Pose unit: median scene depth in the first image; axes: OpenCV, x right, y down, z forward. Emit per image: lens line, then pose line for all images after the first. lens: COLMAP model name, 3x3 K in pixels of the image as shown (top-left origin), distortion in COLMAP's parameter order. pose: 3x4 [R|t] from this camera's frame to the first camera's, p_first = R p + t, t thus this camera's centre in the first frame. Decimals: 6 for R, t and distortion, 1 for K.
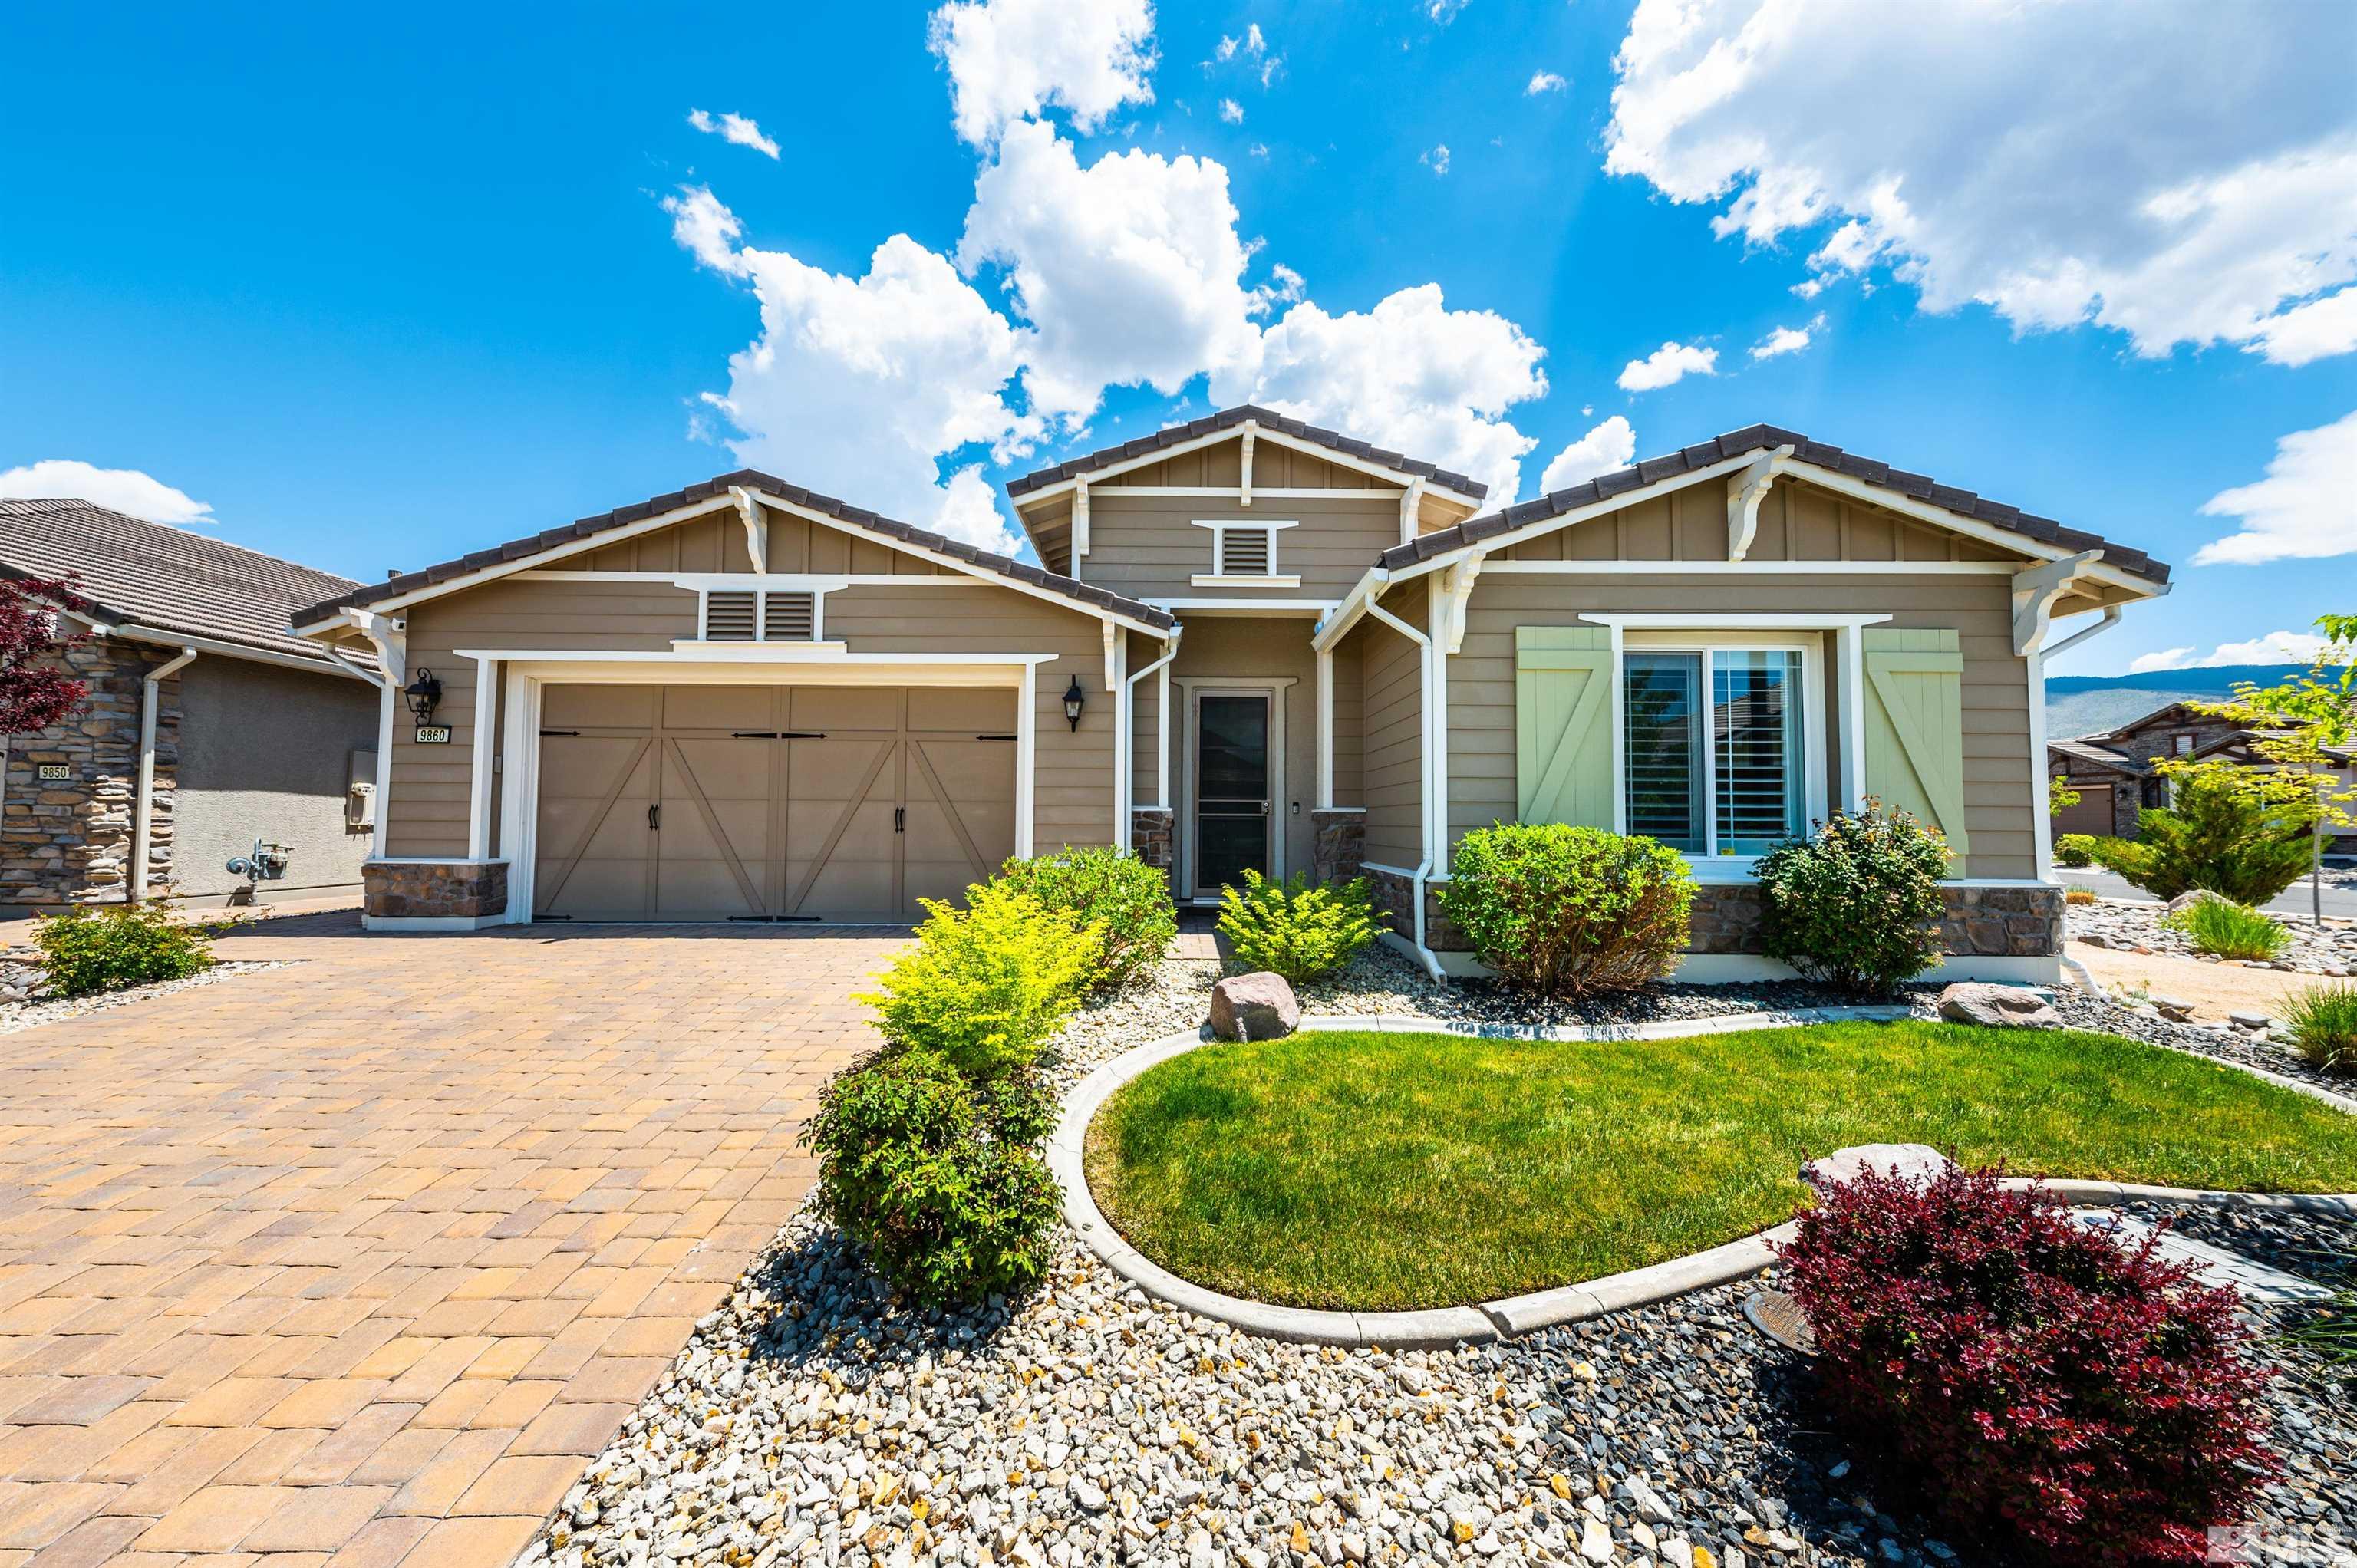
lens RADIAL K [[807.2, 0, 1181.9], [0, 807.2, 790.7], [0, 0, 1]] dist [0.013062, -0.004345]
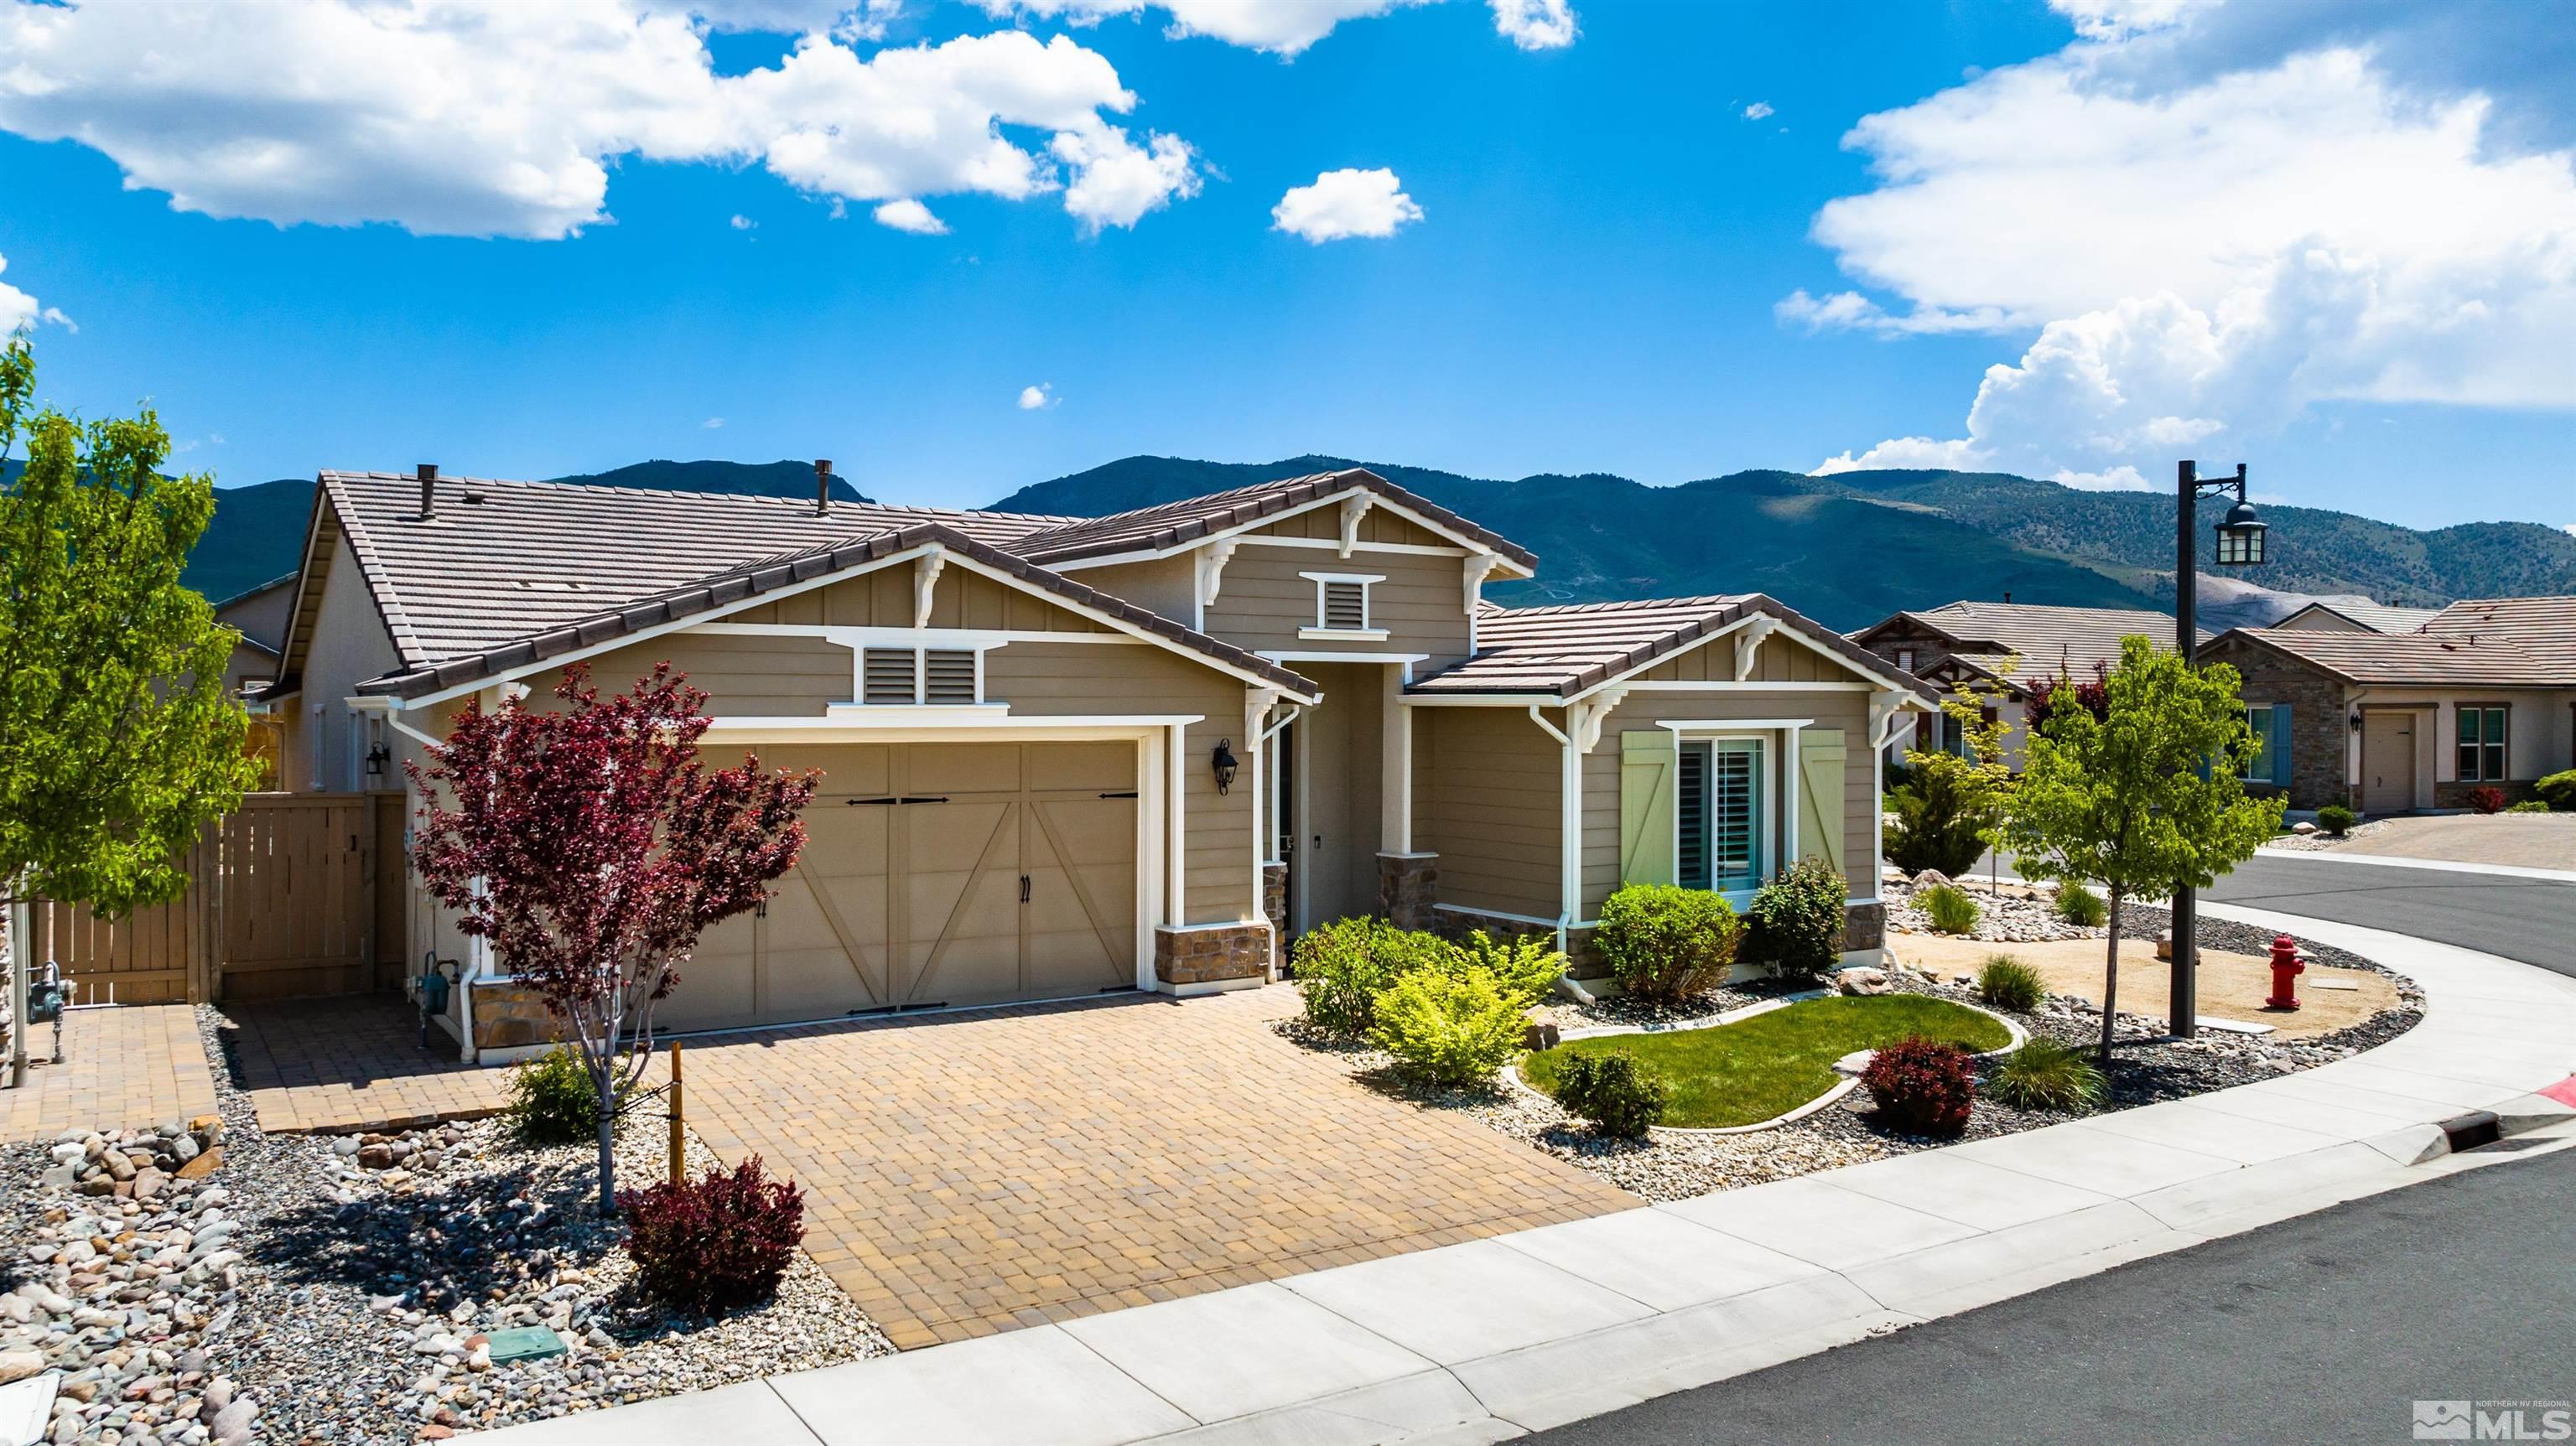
lens RADIAL K [[1815.6, 0, 1277.1], [0, 1815.6, 717.0], [0, 0, 1]] dist [-0.034997, 0.037894]
pose [[0.844311, -0.007730, 0.535798, -1.257029], [-0.018589, 0.998872, 0.043704, -0.263850], [-0.535531, -0.046859, 0.843215, -0.909879]]
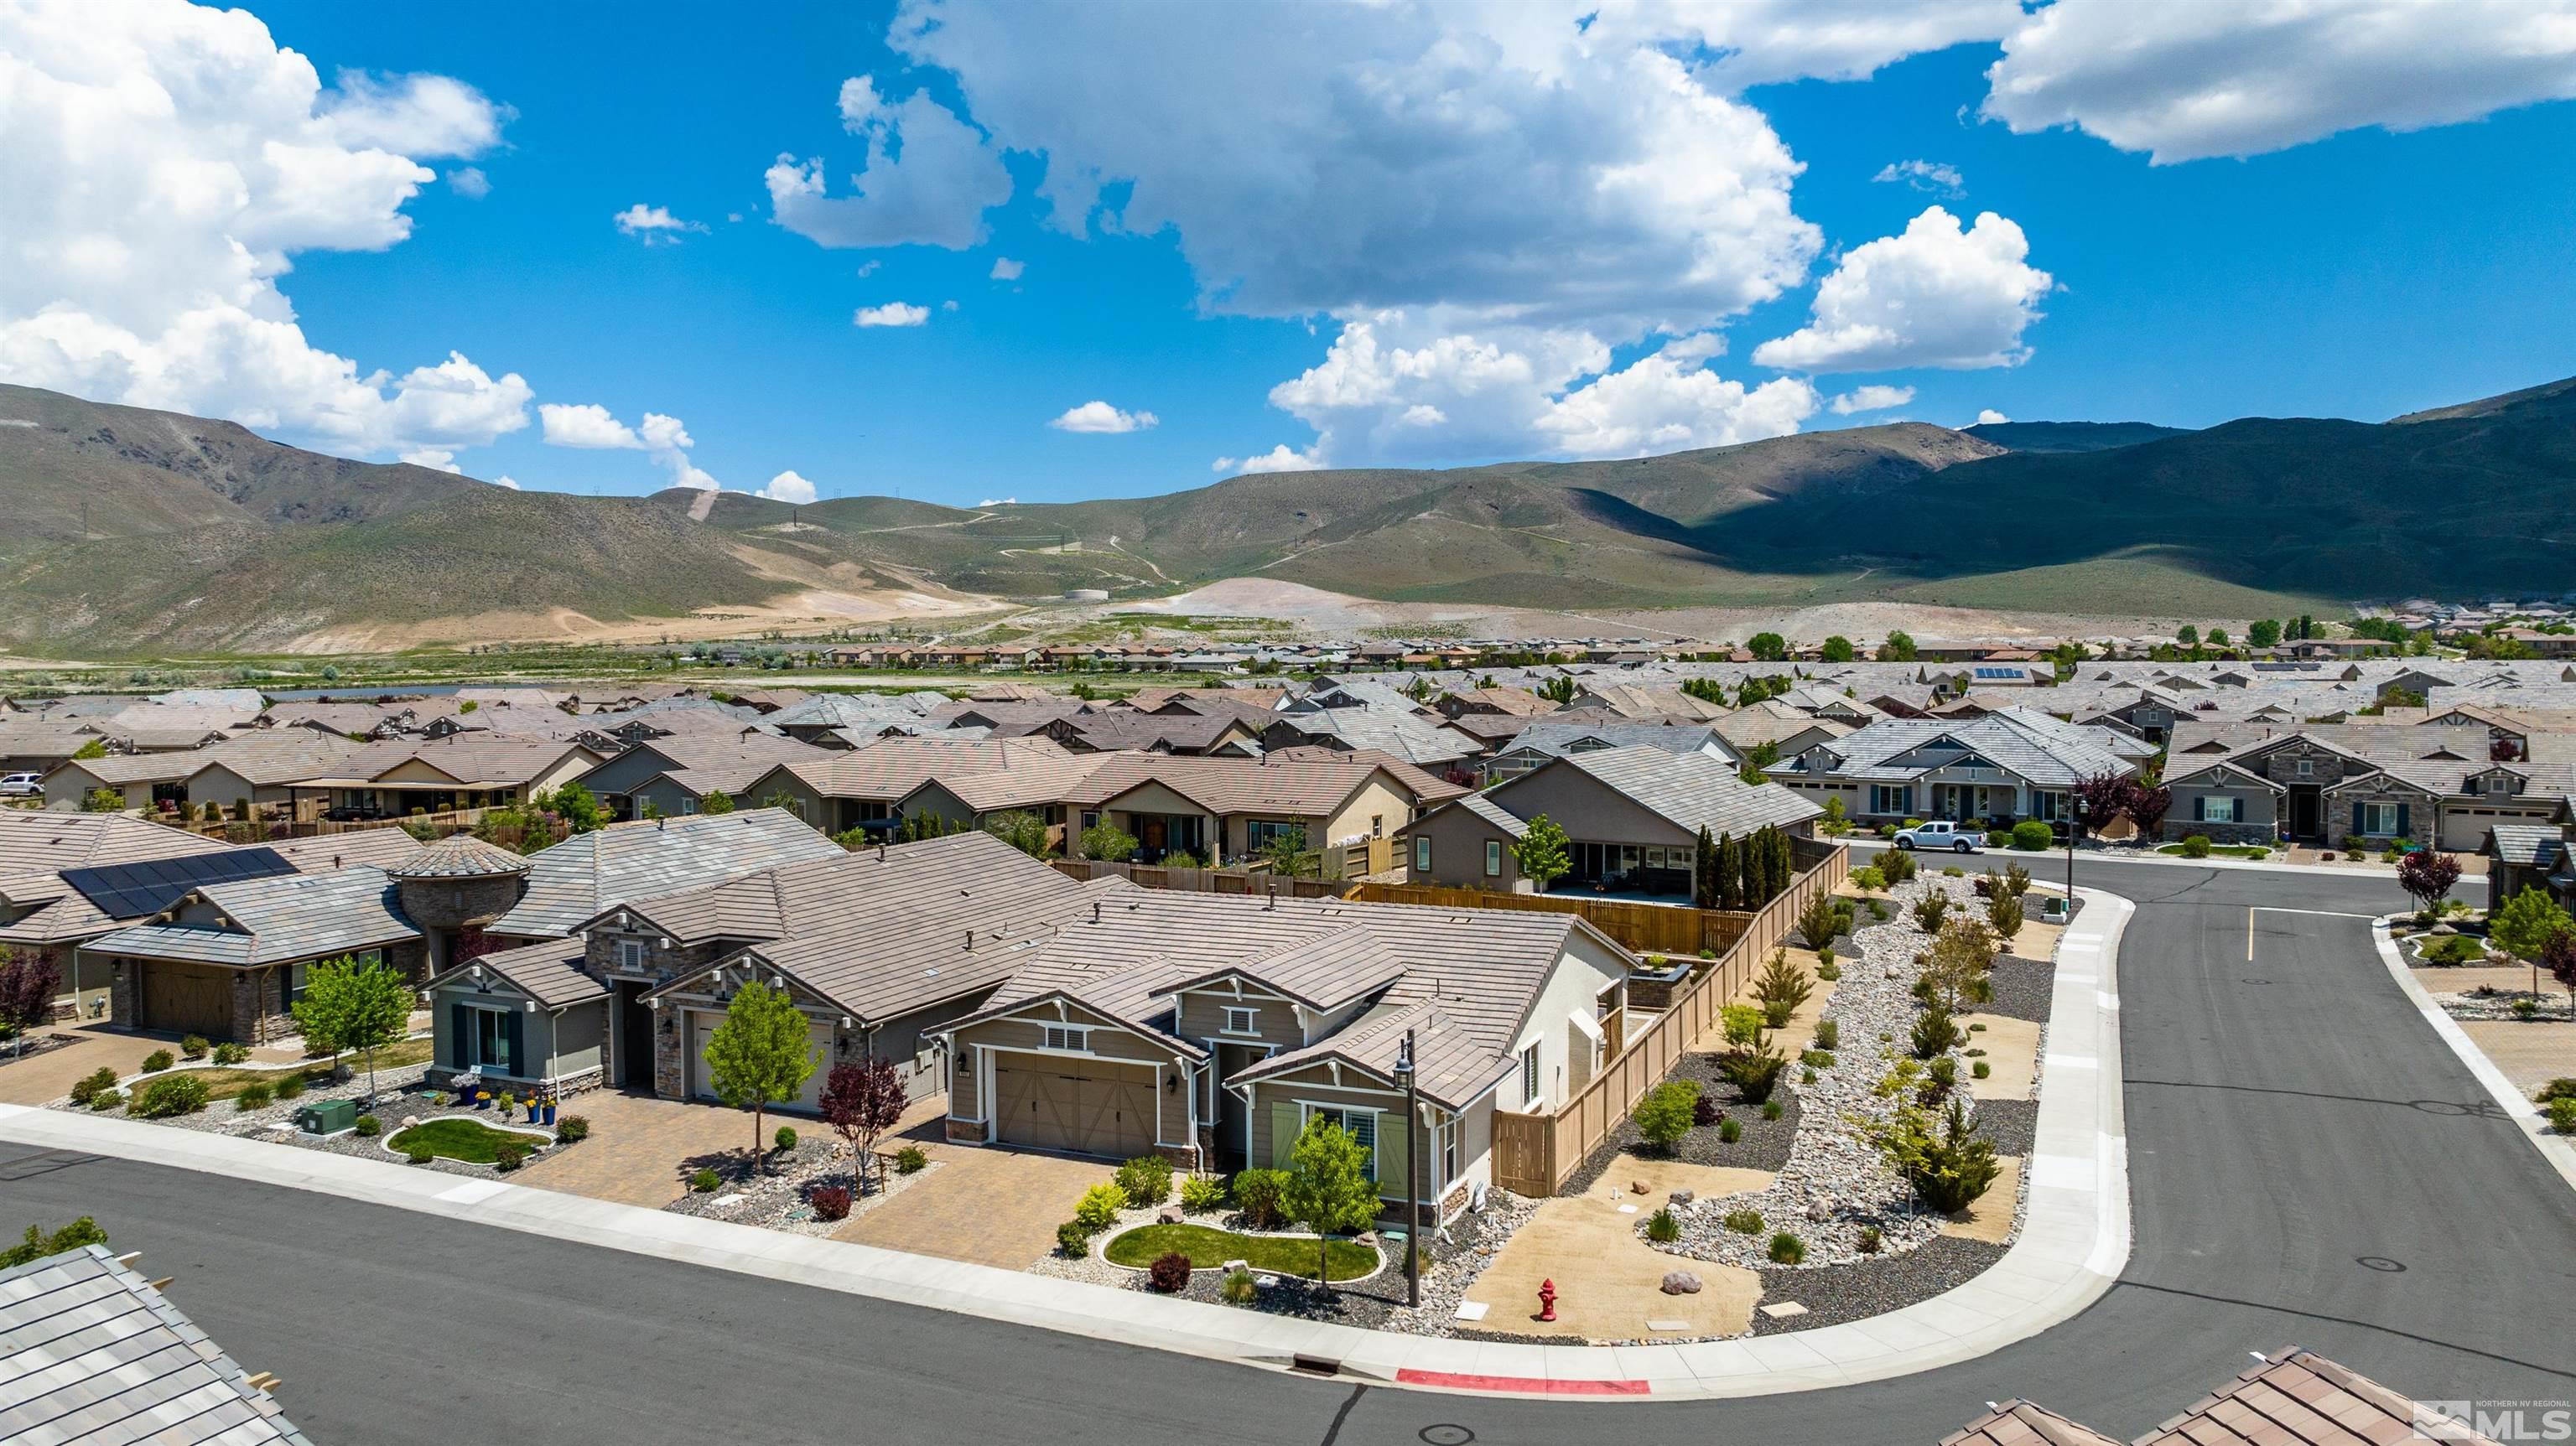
lens RADIAL K [[1815.6, 0, 1277.1], [0, 1815.6, 717.0], [0, 0, 1]] dist [-0.034997, 0.037894]
pose [[0.906116, 0.005088, -0.422999, 2.526310], [0.030622, 0.996516, 0.077583, -1.661133], [0.421920, -0.083252, 0.902803, -3.843064]]
